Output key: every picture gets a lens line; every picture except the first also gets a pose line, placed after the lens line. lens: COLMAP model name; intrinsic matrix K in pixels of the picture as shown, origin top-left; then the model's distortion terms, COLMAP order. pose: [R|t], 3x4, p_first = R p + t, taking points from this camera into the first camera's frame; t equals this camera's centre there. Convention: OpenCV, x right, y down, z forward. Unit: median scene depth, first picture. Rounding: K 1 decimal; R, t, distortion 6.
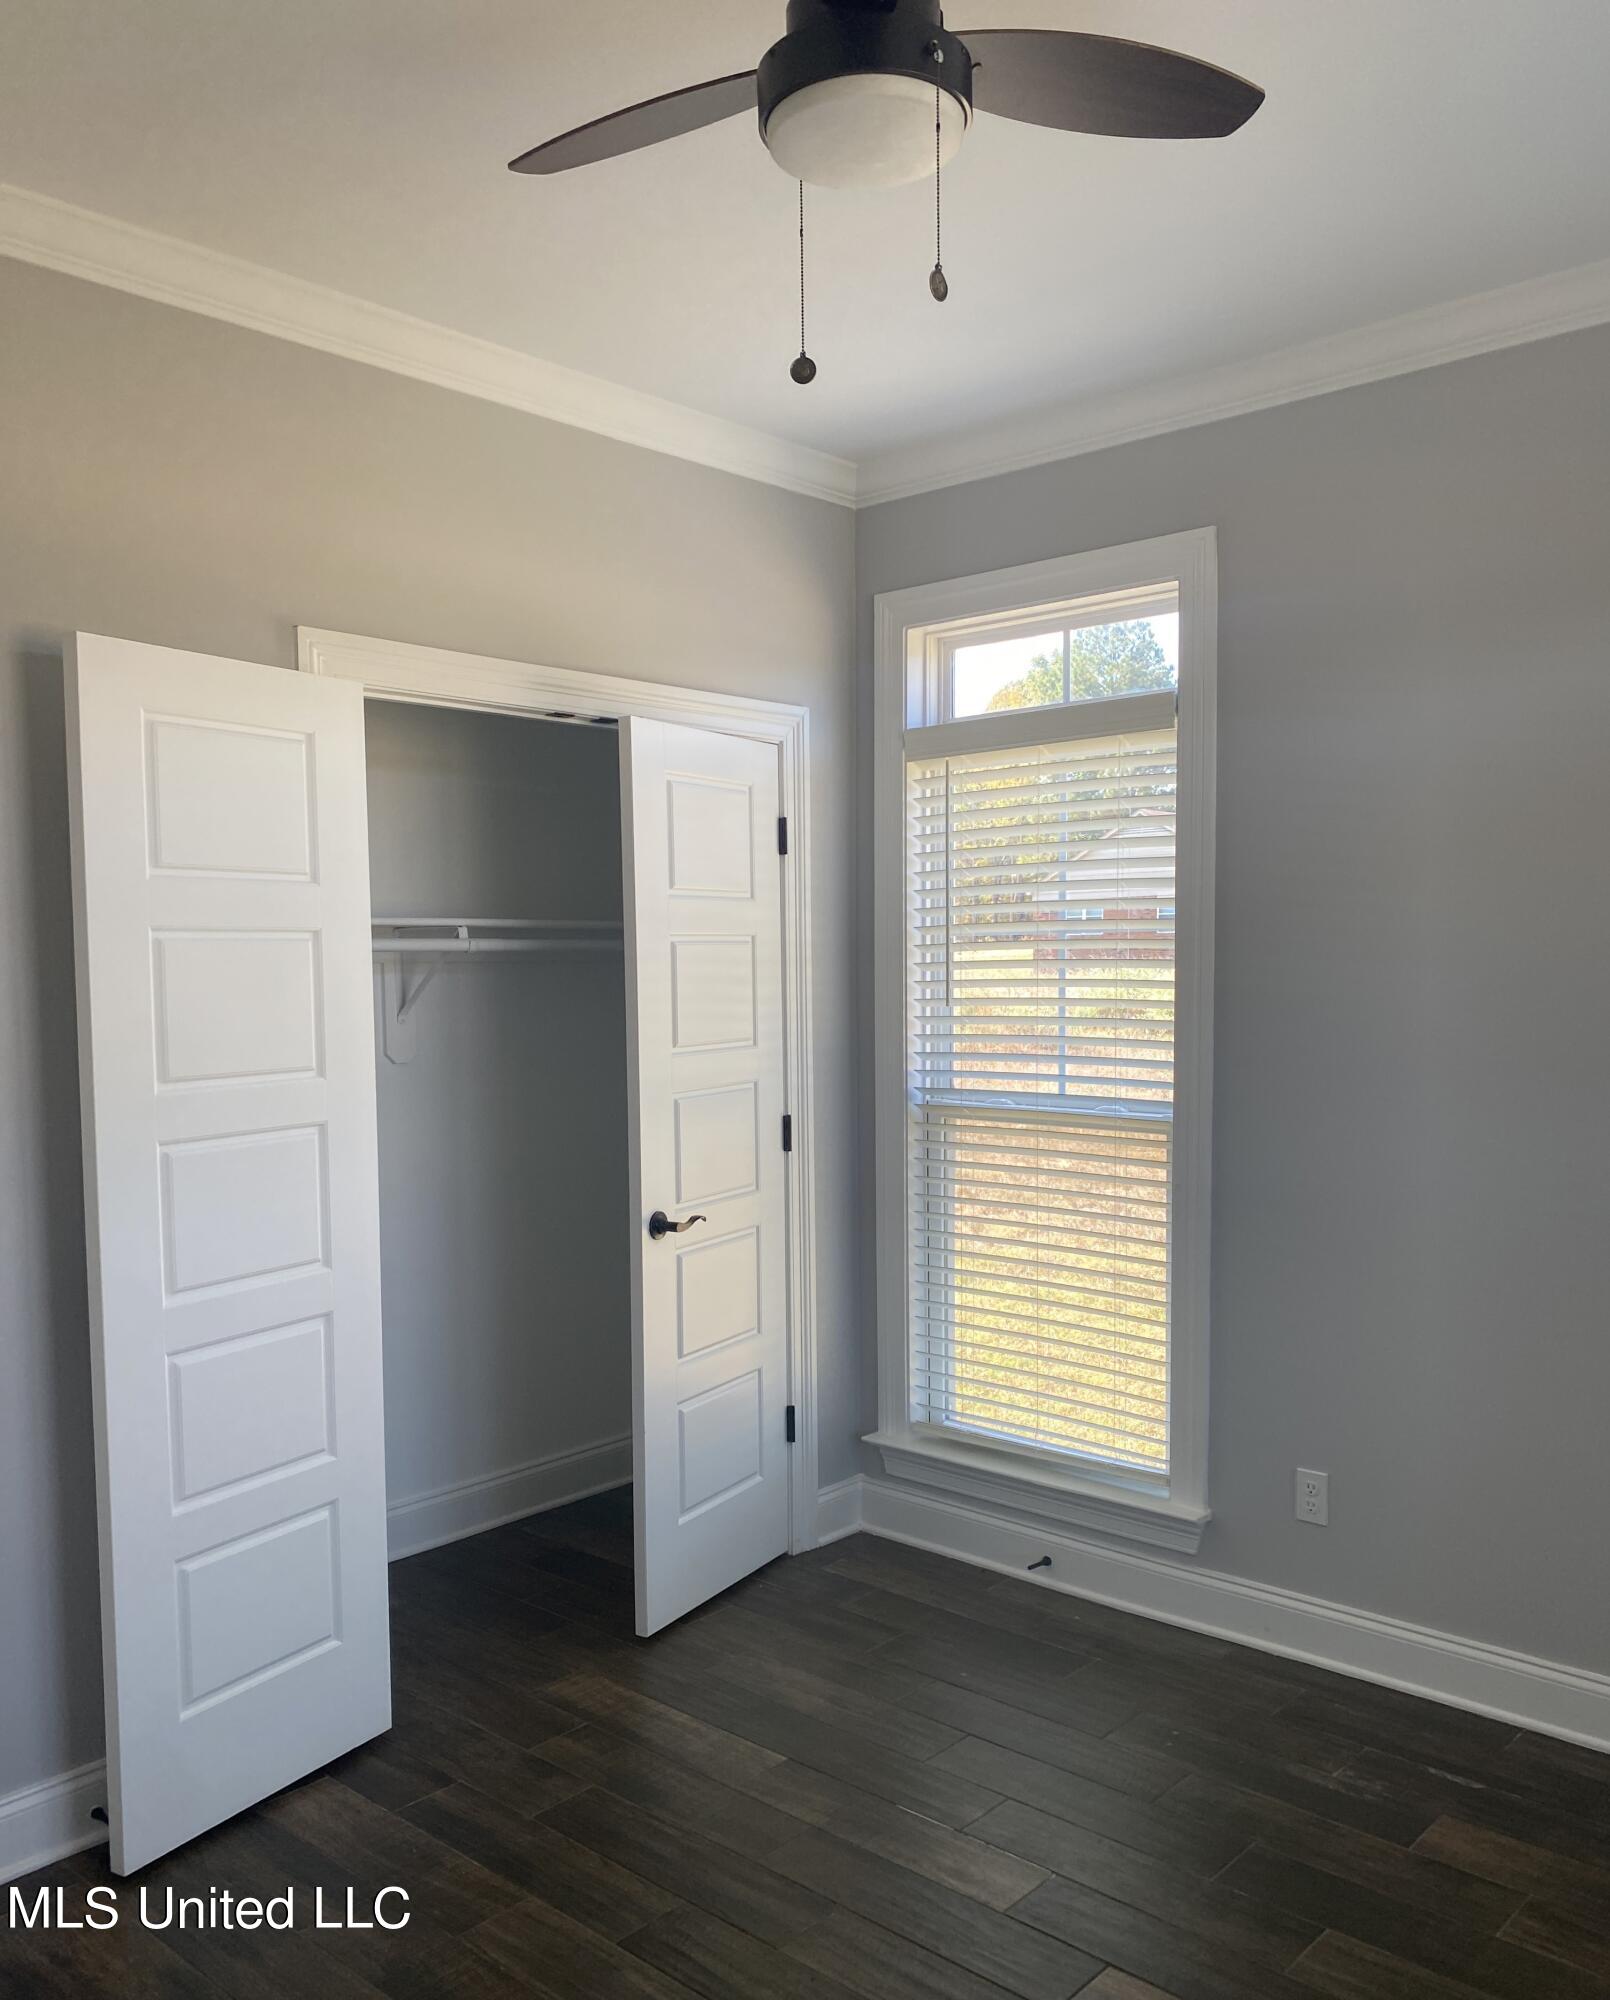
lens RADIAL K [[1643.3, 0, 811.2], [0, 1643.3, 1067.2], [0, 0, 1]] dist [-0.004762, -0.004560]
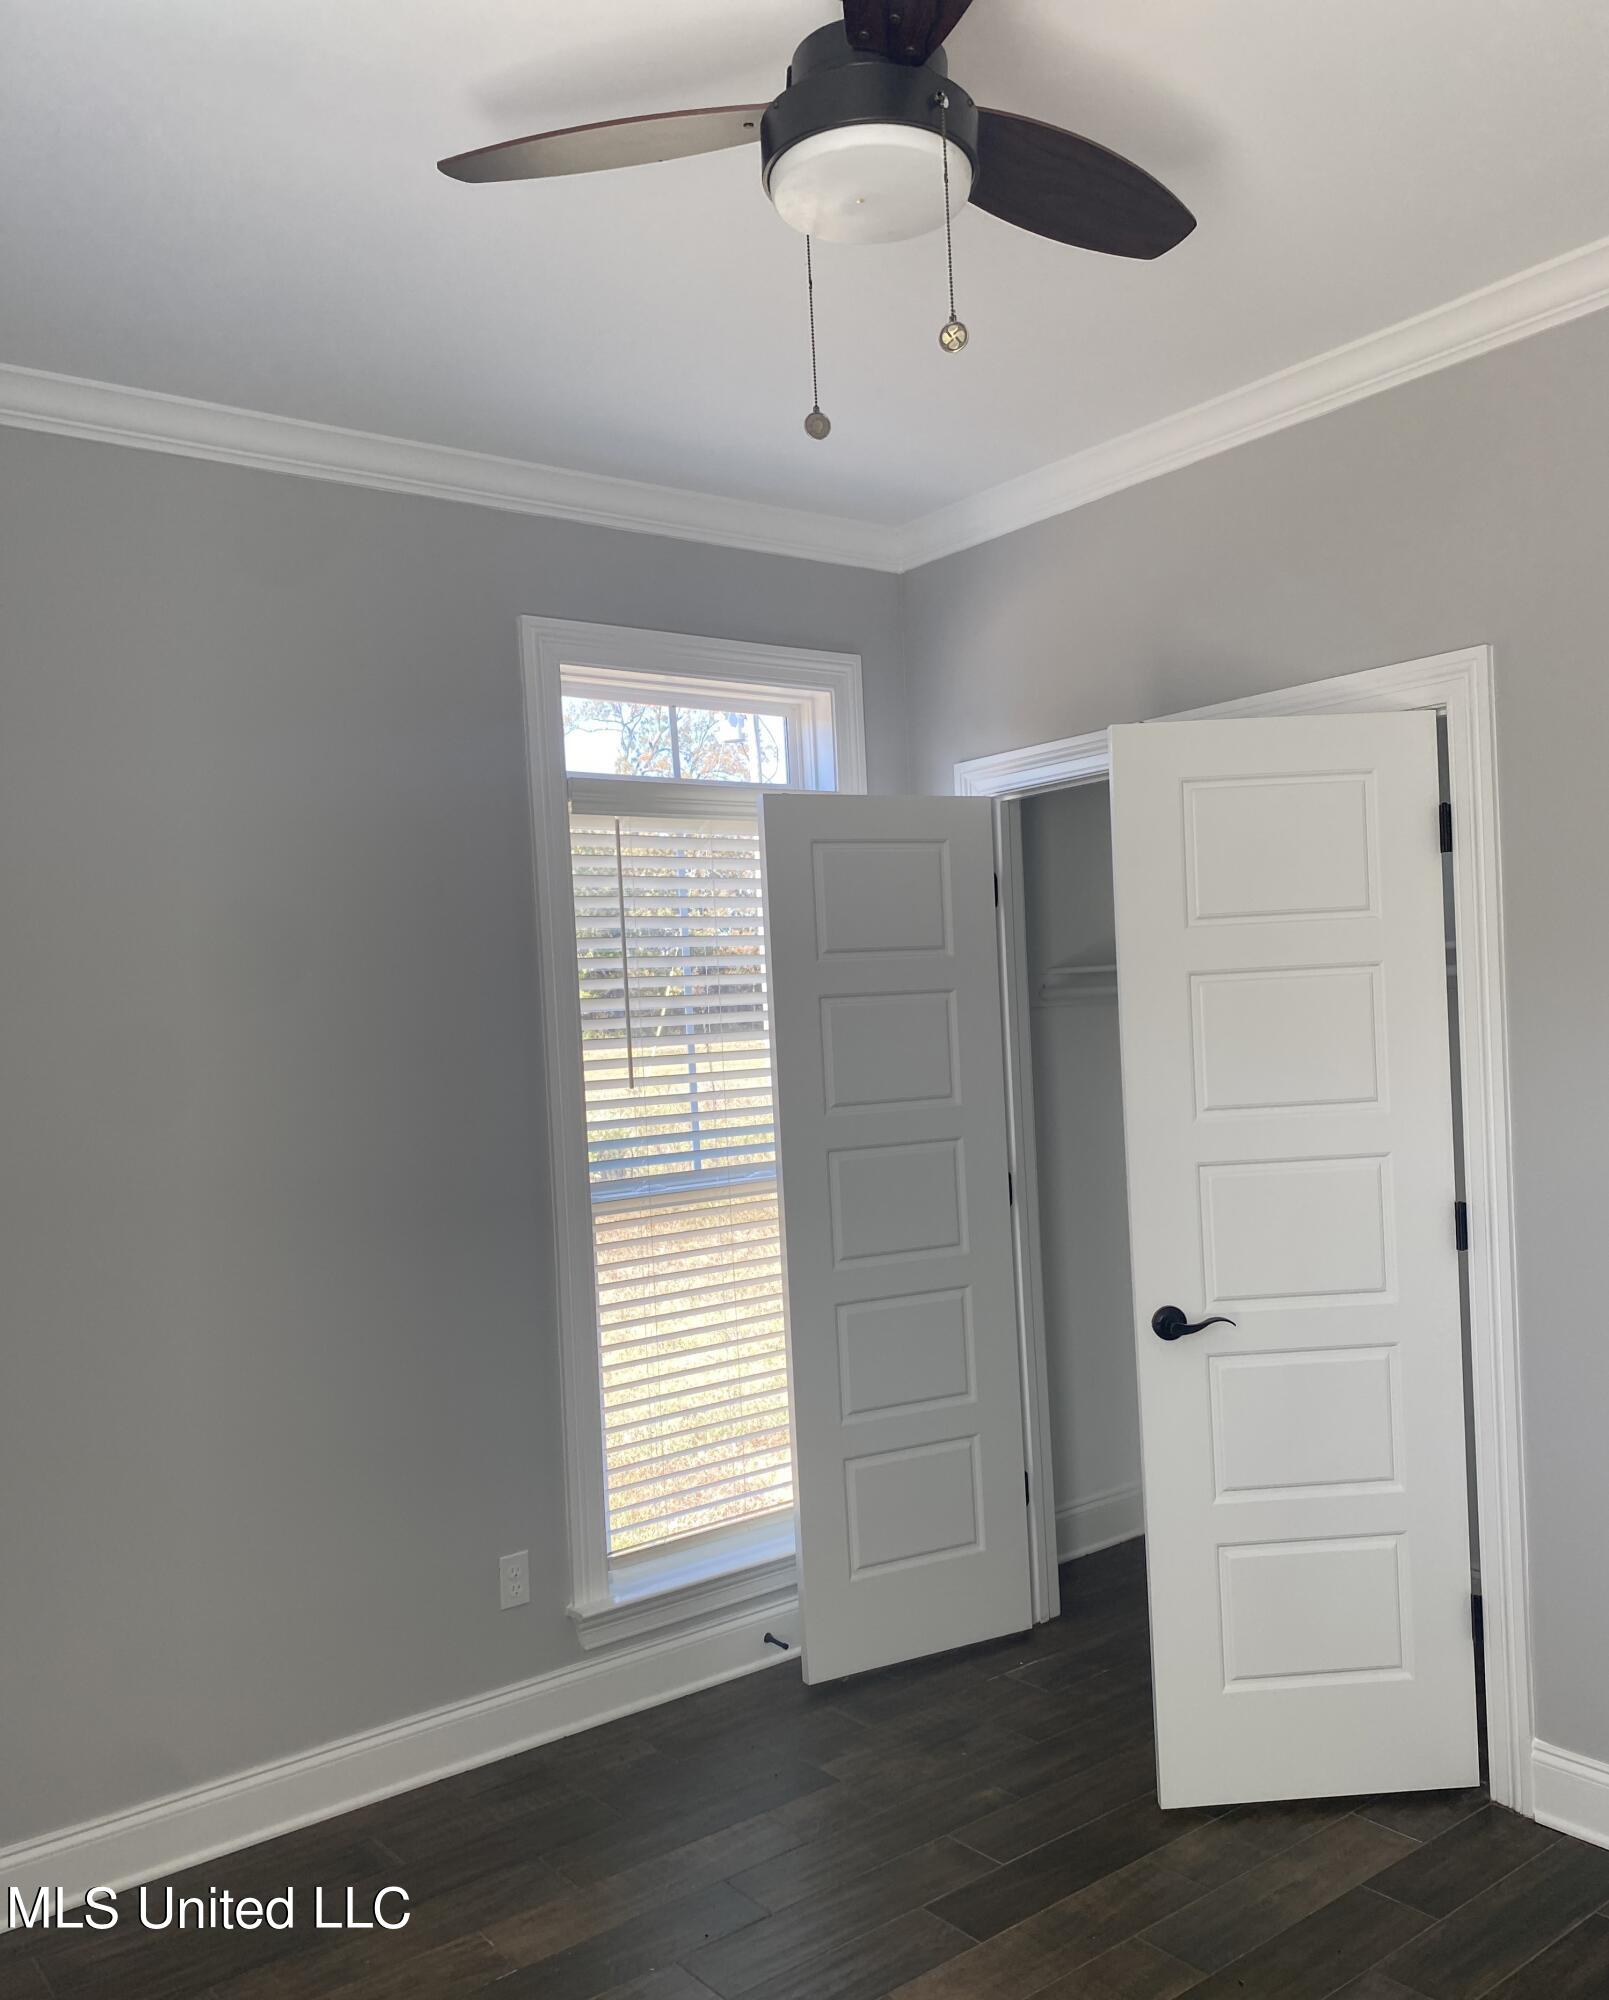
lens RADIAL K [[1643.3, 0, 810.7], [0, 1643.3, 1067.2], [0, 0, 1]] dist [-0.004762, -0.004560]
pose [[0.187602, -0.023317, 0.981968, -0.794799], [0.118528, 0.992950, 0.000933, -0.037928], [-0.975067, 0.116216, 0.189043, 0.734253]]
